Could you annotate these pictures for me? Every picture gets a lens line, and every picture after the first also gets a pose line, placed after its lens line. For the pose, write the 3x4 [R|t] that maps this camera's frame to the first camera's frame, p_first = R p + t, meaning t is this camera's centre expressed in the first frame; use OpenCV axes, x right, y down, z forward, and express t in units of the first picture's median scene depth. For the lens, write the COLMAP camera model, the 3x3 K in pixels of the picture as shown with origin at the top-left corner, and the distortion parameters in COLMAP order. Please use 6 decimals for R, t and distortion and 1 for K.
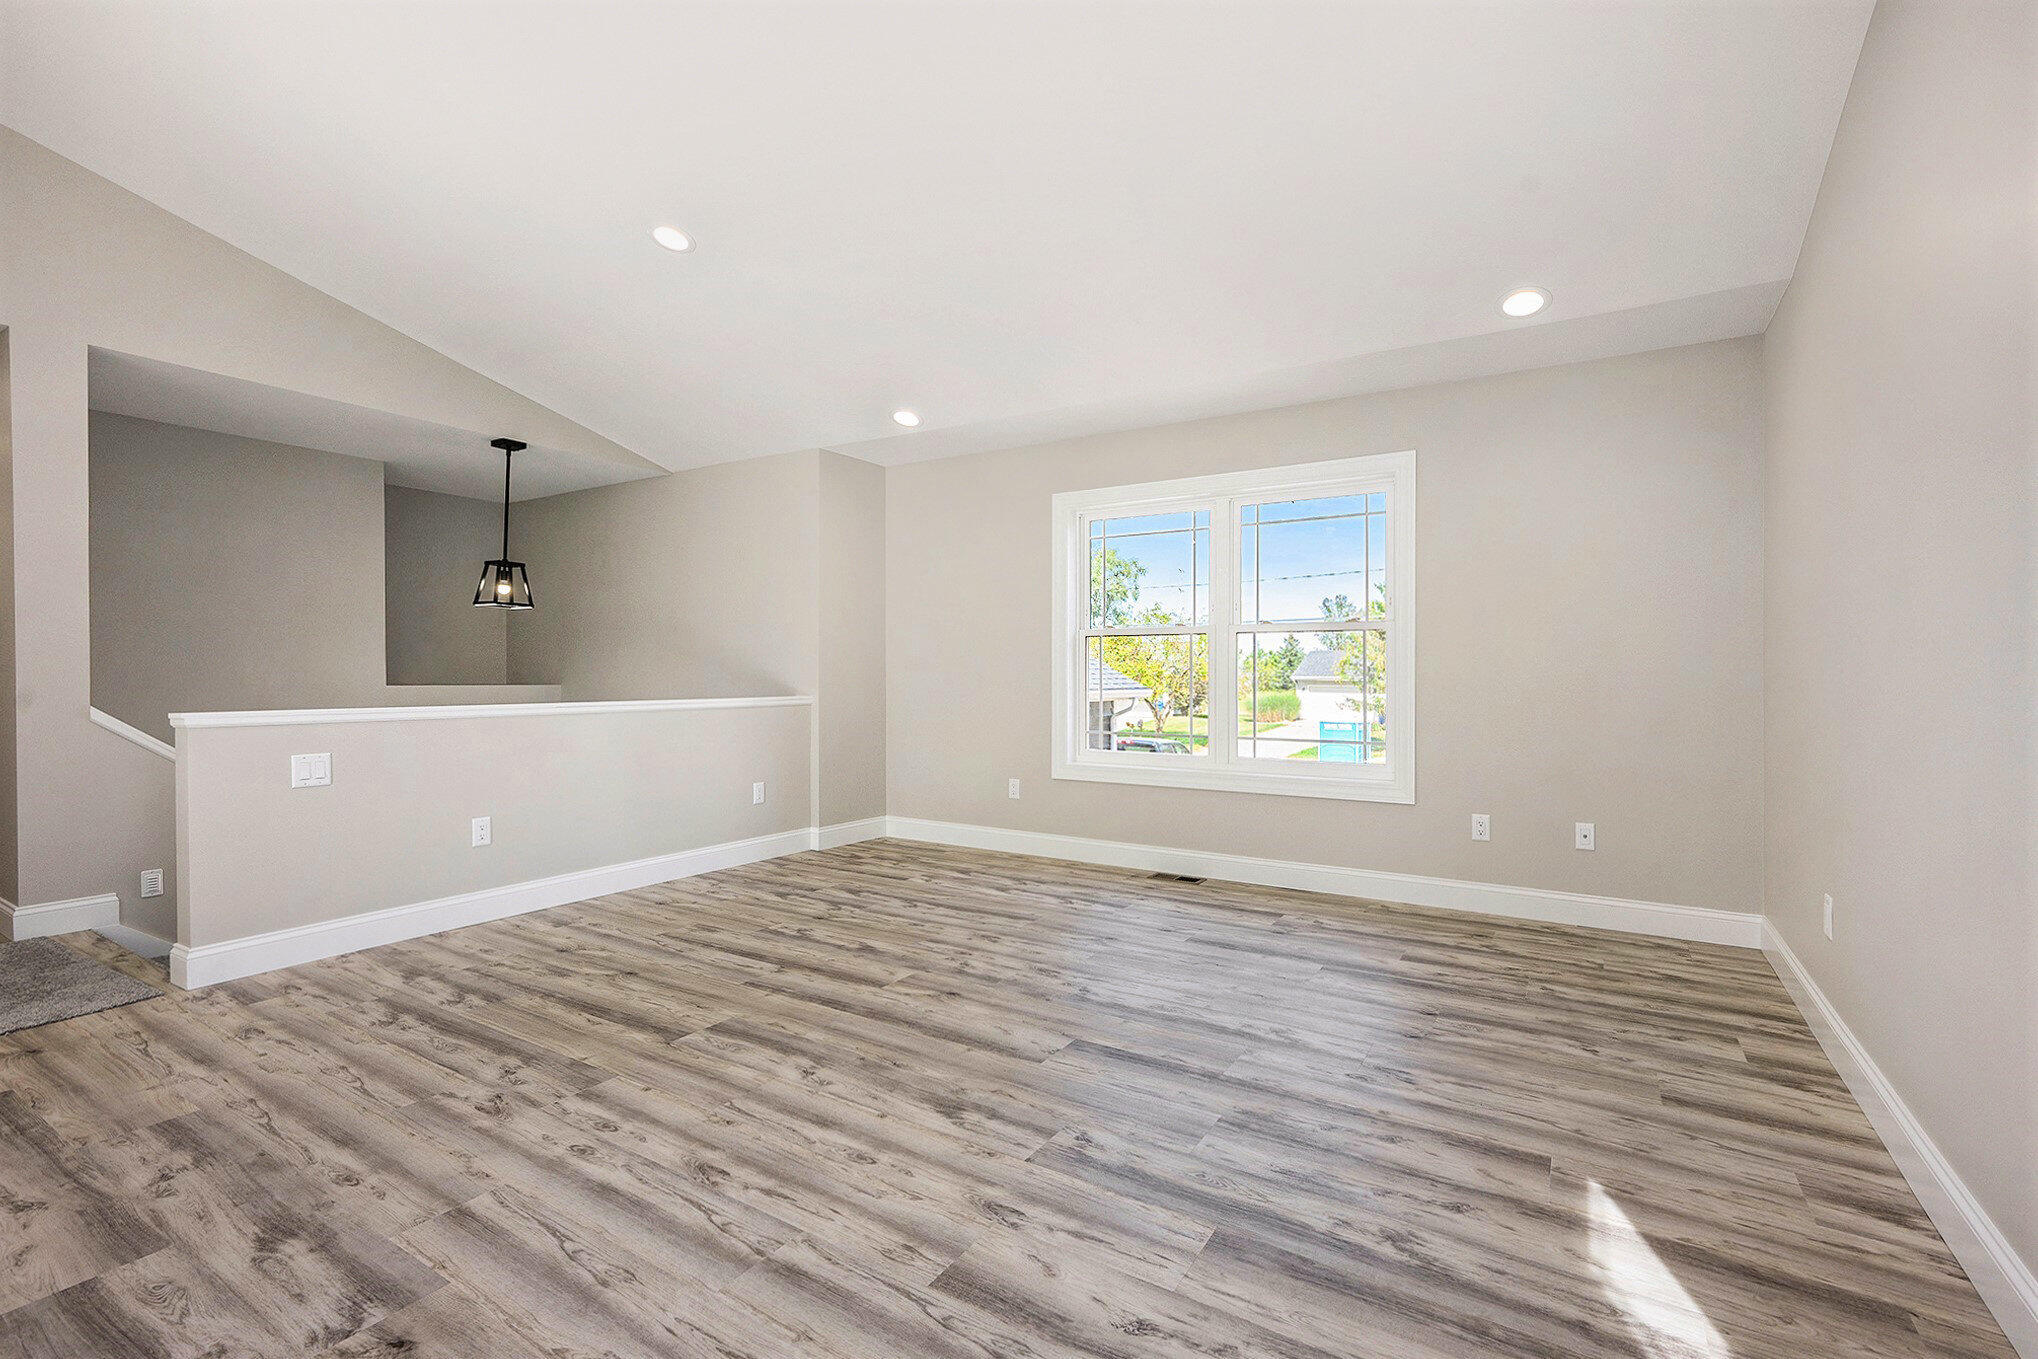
lens RADIAL K [[891.5, 0, 1011.3], [0, 891.5, 659.5], [0, 0, 1]] dist [0.007800, -0.001515]
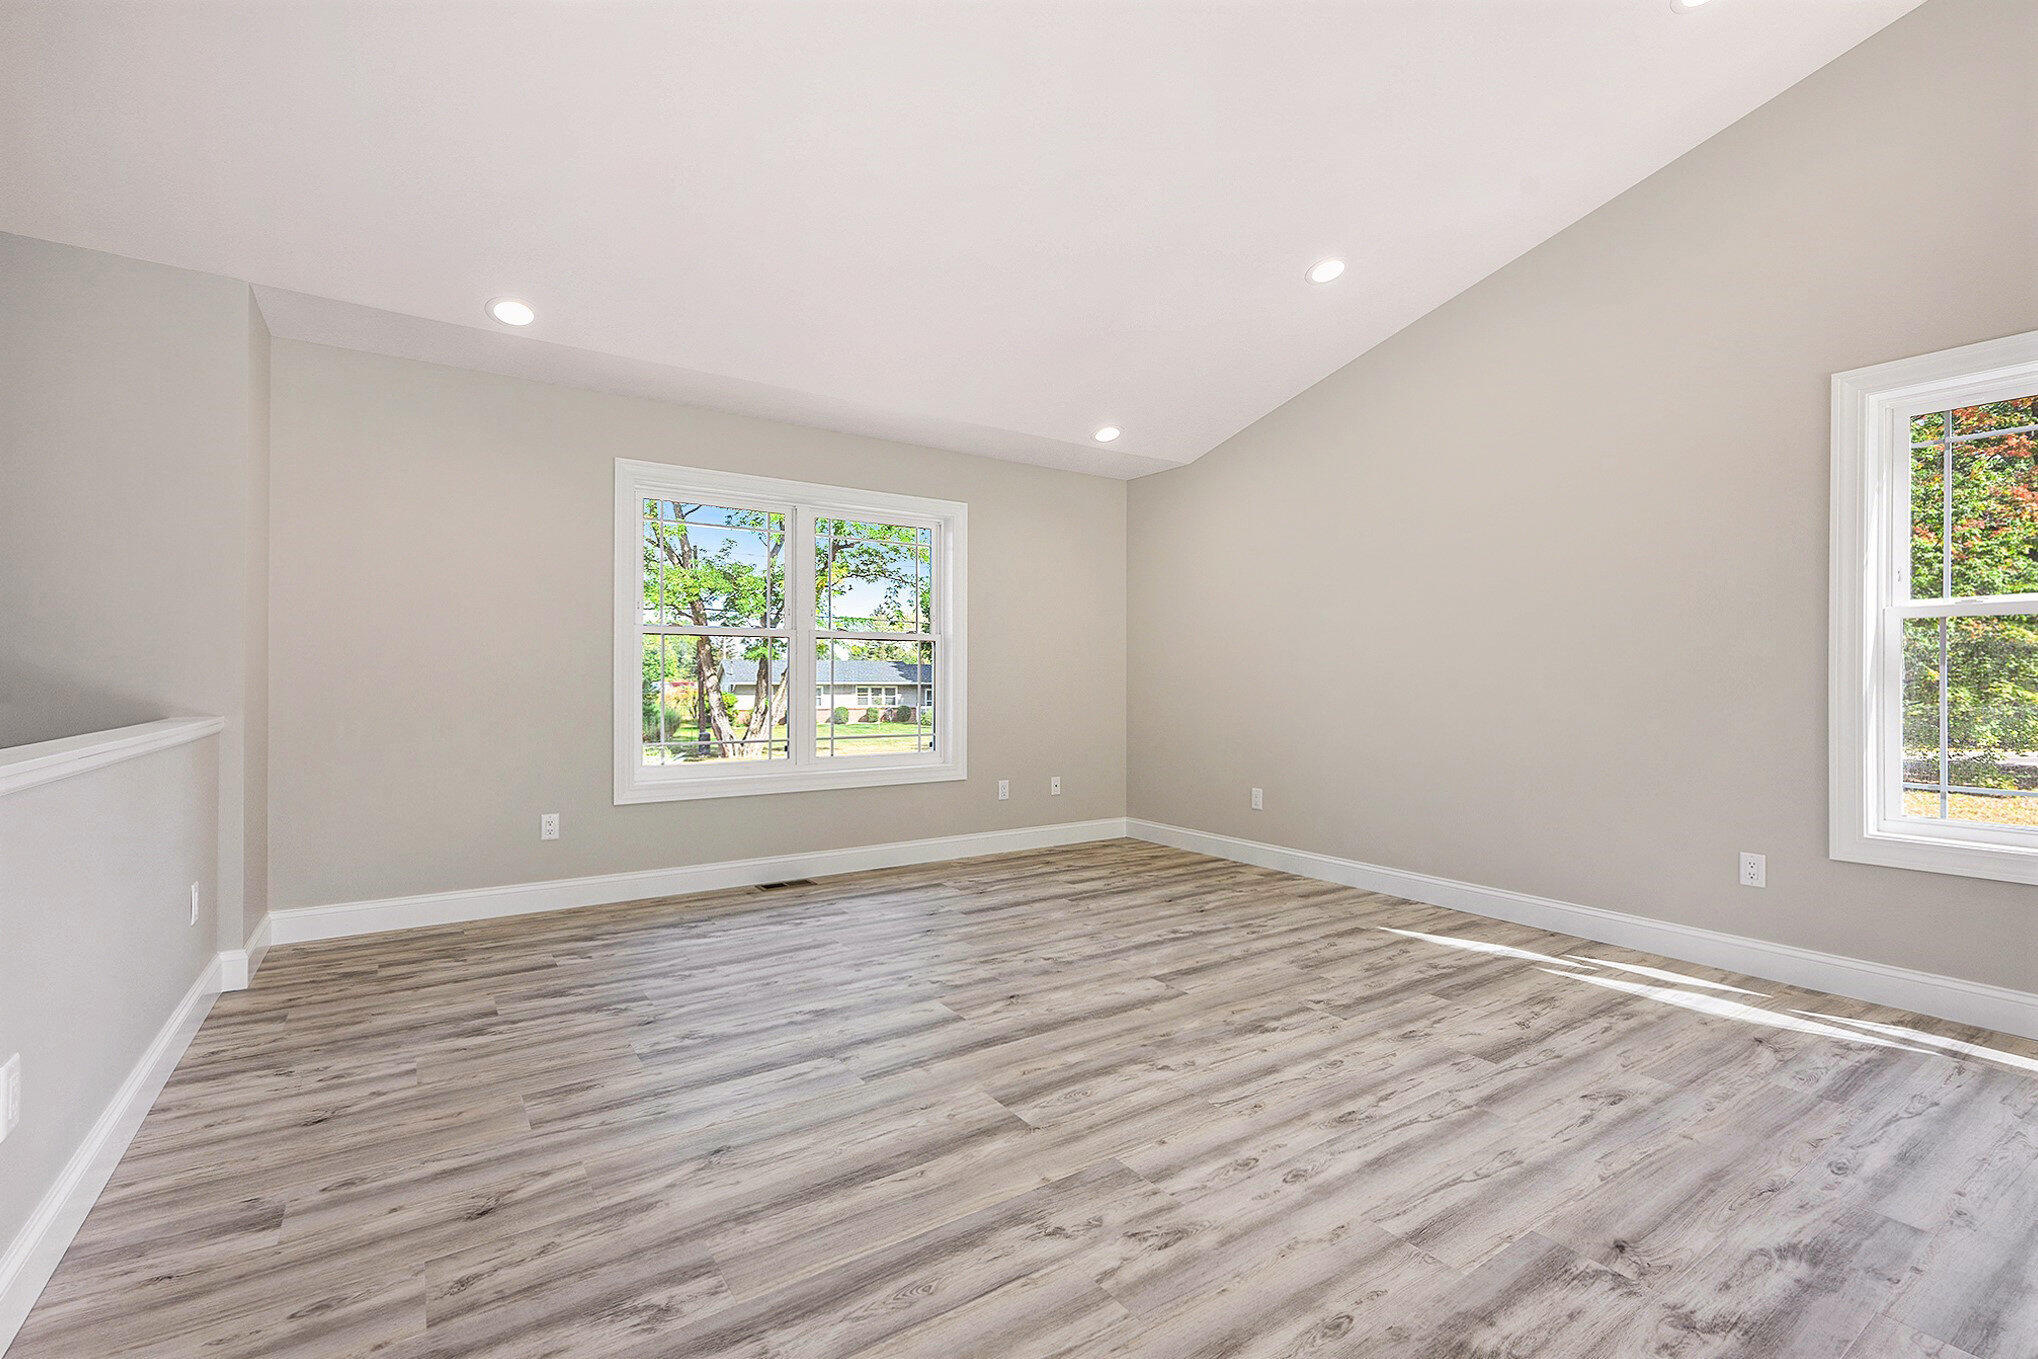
lens RADIAL K [[891.5, 0, 1008.9], [0, 891.5, 683.5], [0, 0, 1]] dist [0.007800, -0.001515]
pose [[0.410113, -0.005510, 0.912018, -1.202320], [-0.017876, 0.999741, 0.014078, 0.006679], [-0.911860, -0.022077, 0.409908, 0.726833]]
